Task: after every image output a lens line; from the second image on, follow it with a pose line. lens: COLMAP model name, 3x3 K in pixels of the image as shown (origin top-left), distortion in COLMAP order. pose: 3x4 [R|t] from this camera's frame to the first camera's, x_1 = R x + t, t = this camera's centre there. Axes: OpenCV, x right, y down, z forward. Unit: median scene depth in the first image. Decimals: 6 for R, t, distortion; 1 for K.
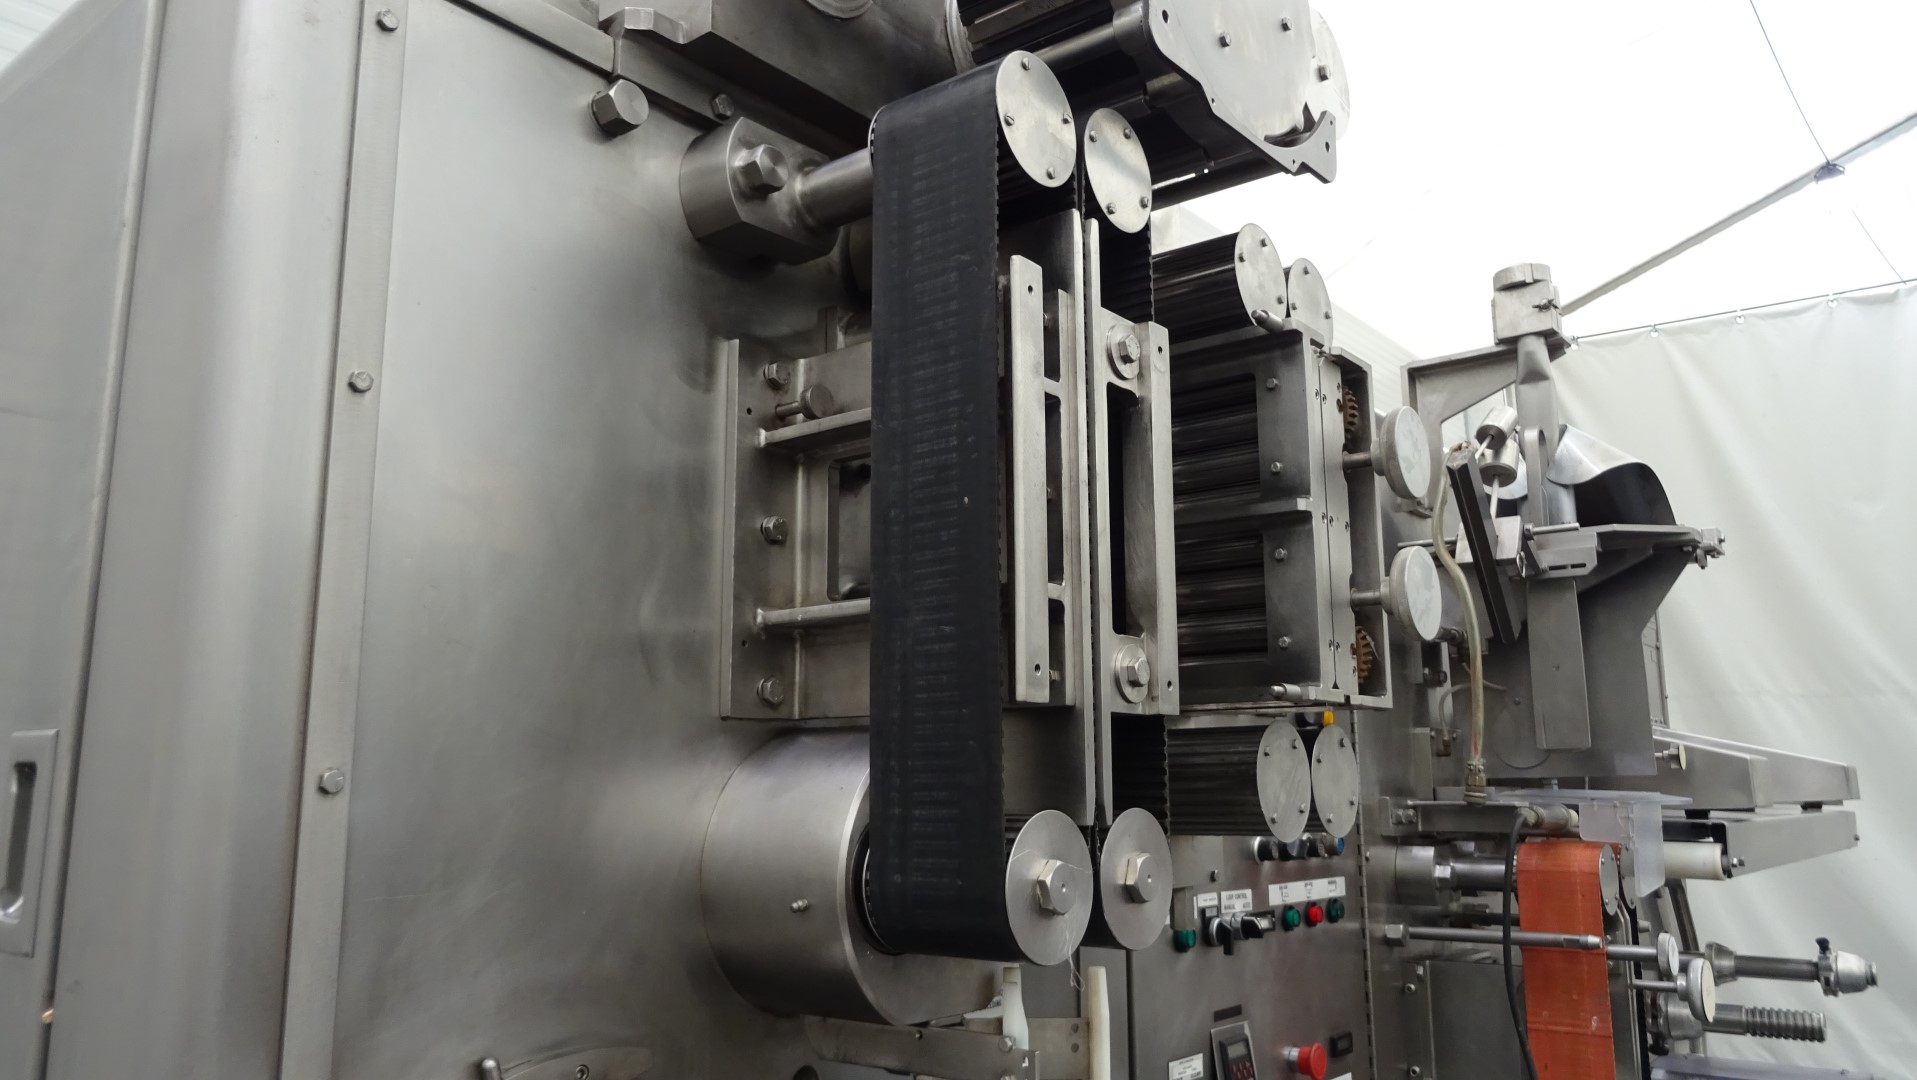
lens RADIAL K [[1369.9, 0, 964.9], [0, 1369.9, 536.2], [0, 0, 1]] dist [-0.000281, -0.003818]
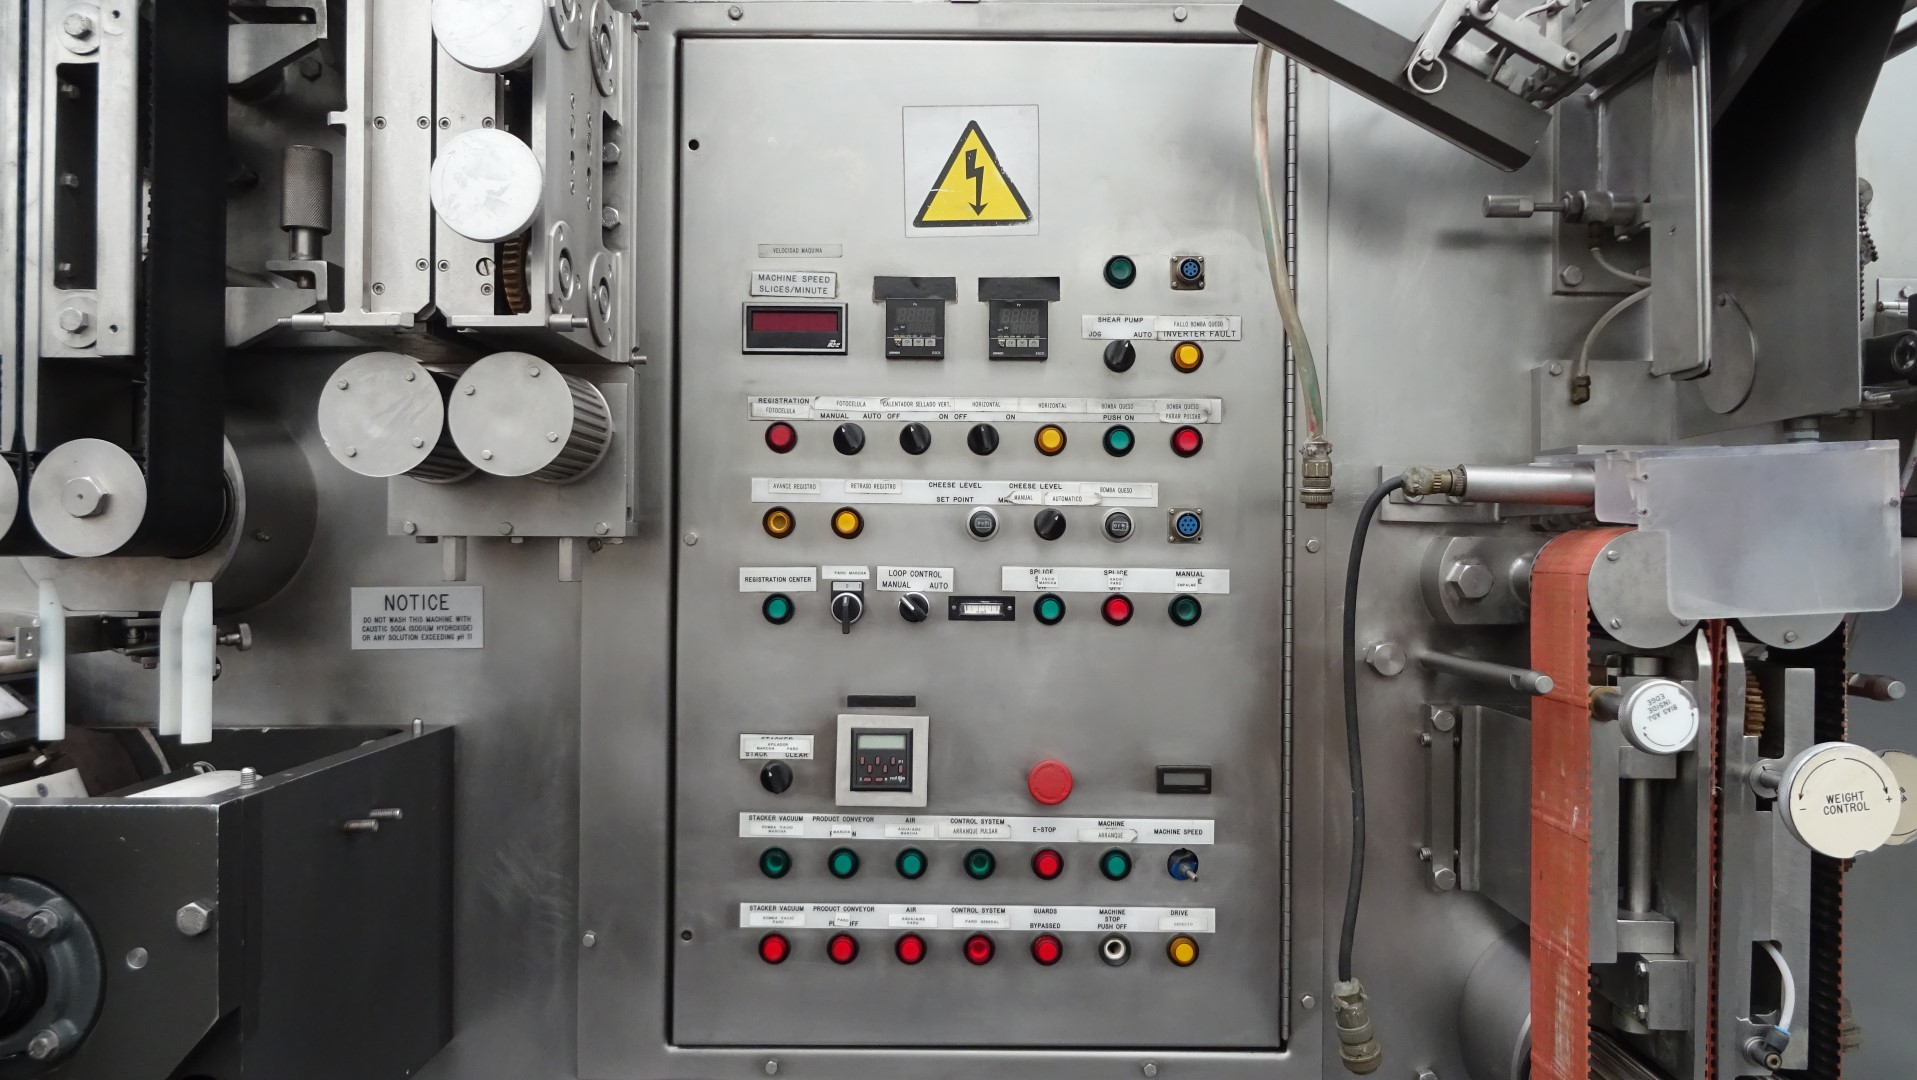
lens RADIAL K [[1369.9, 0, 951.0], [0, 1369.9, 532.3], [0, 0, 1]] dist [-0.000281, -0.003818]
pose [[0.611666, 0.002891, -0.791111, 0.731077], [0.133041, 0.985376, 0.106465, 0.124549], [0.779850, -0.170371, 0.602336, 0.422323]]
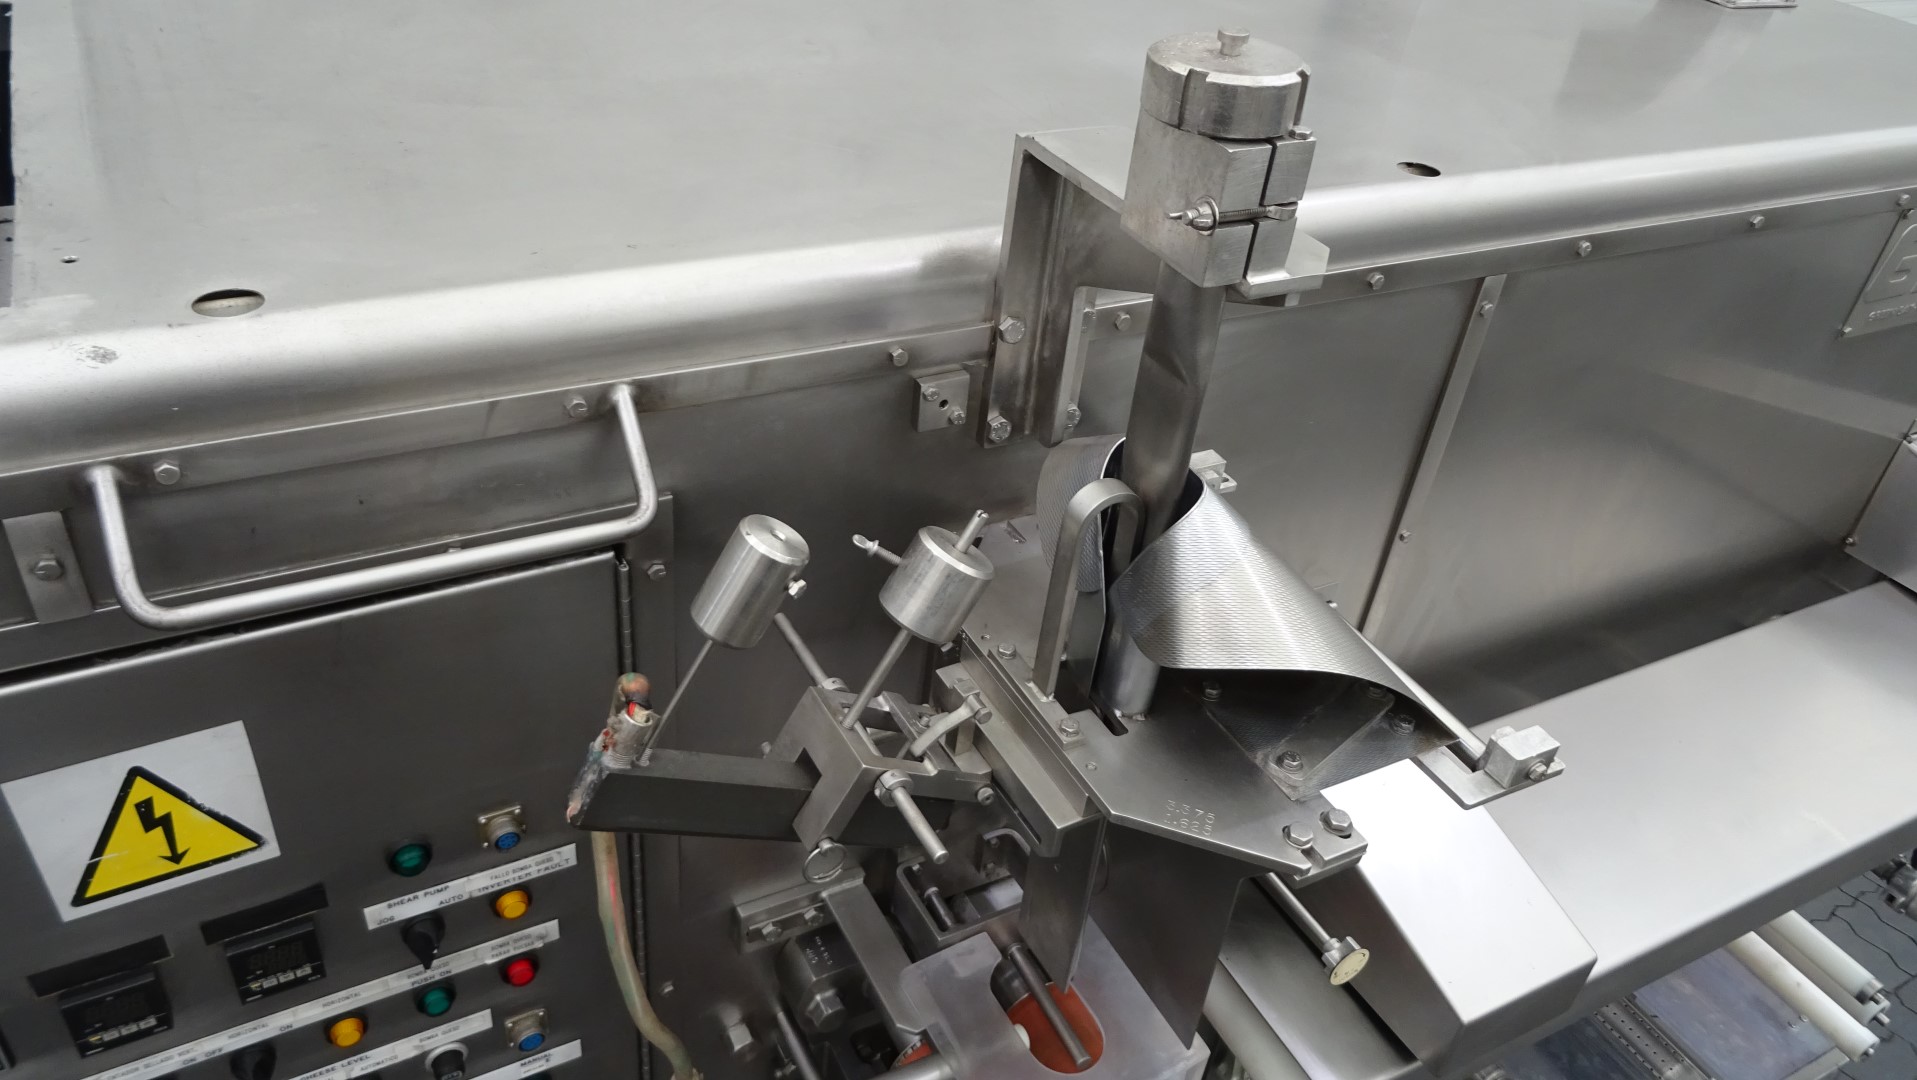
lens RADIAL K [[1369.9, 0, 952.3], [0, 1369.9, 527.2], [0, 0, 1]] dist [-0.000281, -0.003818]
pose [[0.915807, 0.298815, -0.268342, 0.521323], [-0.028616, 0.715003, 0.698536, -0.381523], [0.400598, -0.632045, 0.663355, 0.750661]]
